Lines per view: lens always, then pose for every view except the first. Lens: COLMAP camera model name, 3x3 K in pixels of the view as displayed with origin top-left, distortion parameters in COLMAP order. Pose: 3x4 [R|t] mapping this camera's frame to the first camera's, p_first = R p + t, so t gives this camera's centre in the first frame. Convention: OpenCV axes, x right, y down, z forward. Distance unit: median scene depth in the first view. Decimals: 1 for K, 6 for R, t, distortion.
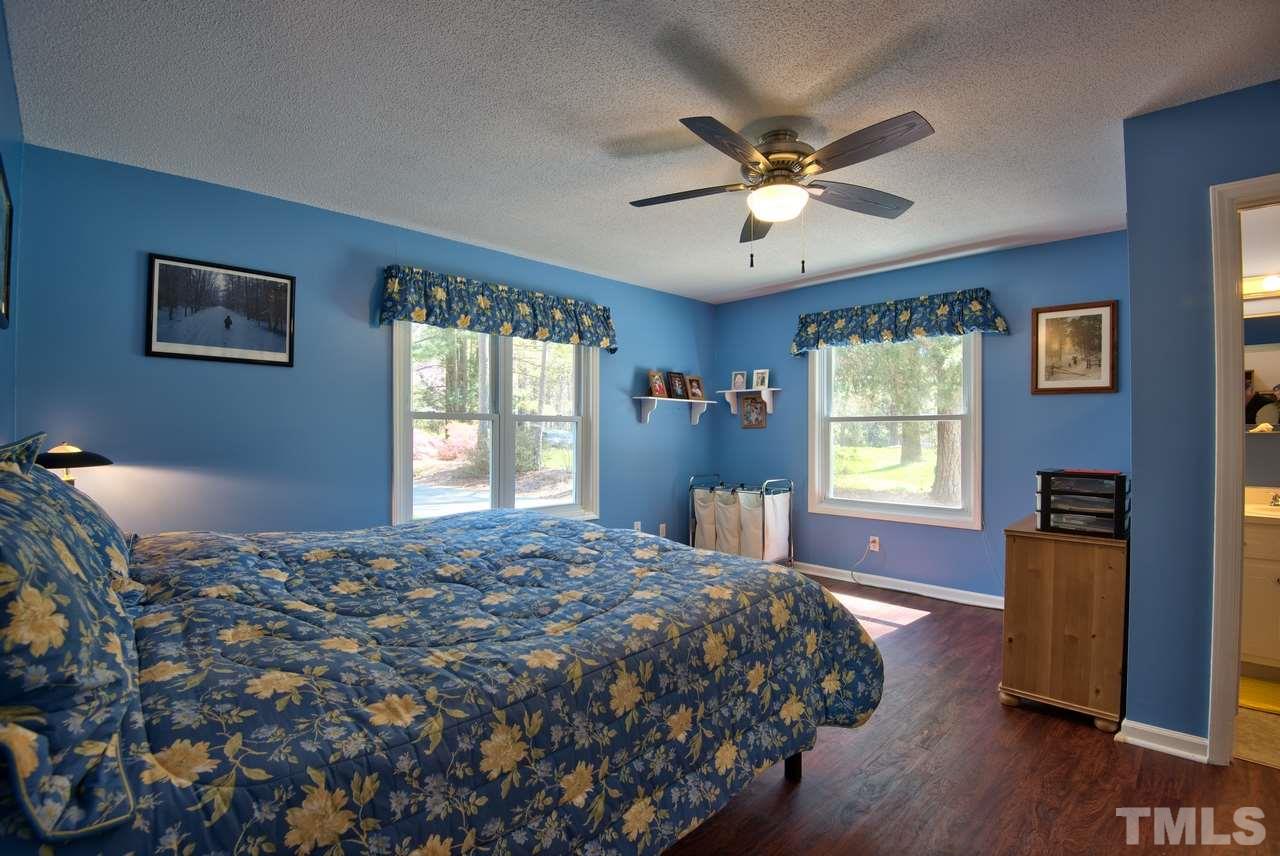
lens RADIAL K [[586.8, 0, 636.8], [0, 586.8, 431.6], [0, 0, 1]] dist [-0.000670, -0.031583]
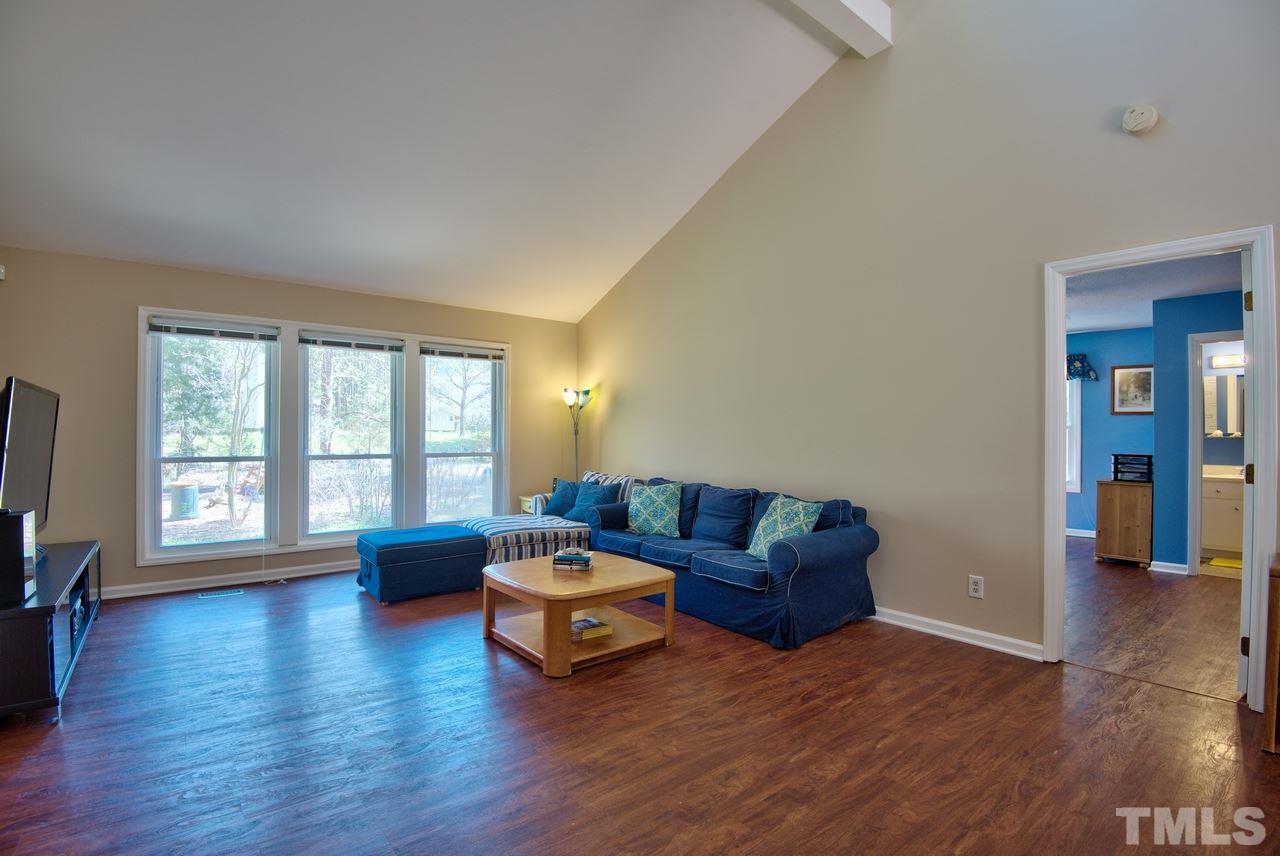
lens RADIAL K [[586.8, 0, 636.8], [0, 586.8, 431.6], [0, 0, 1]] dist [-0.000670, -0.031583]
pose [[0.995144, 0.003239, -0.098375, -0.893379], [-0.003510, 0.999991, -0.002574, -0.004581], [0.098366, 0.002907, 0.995146, -1.364180]]
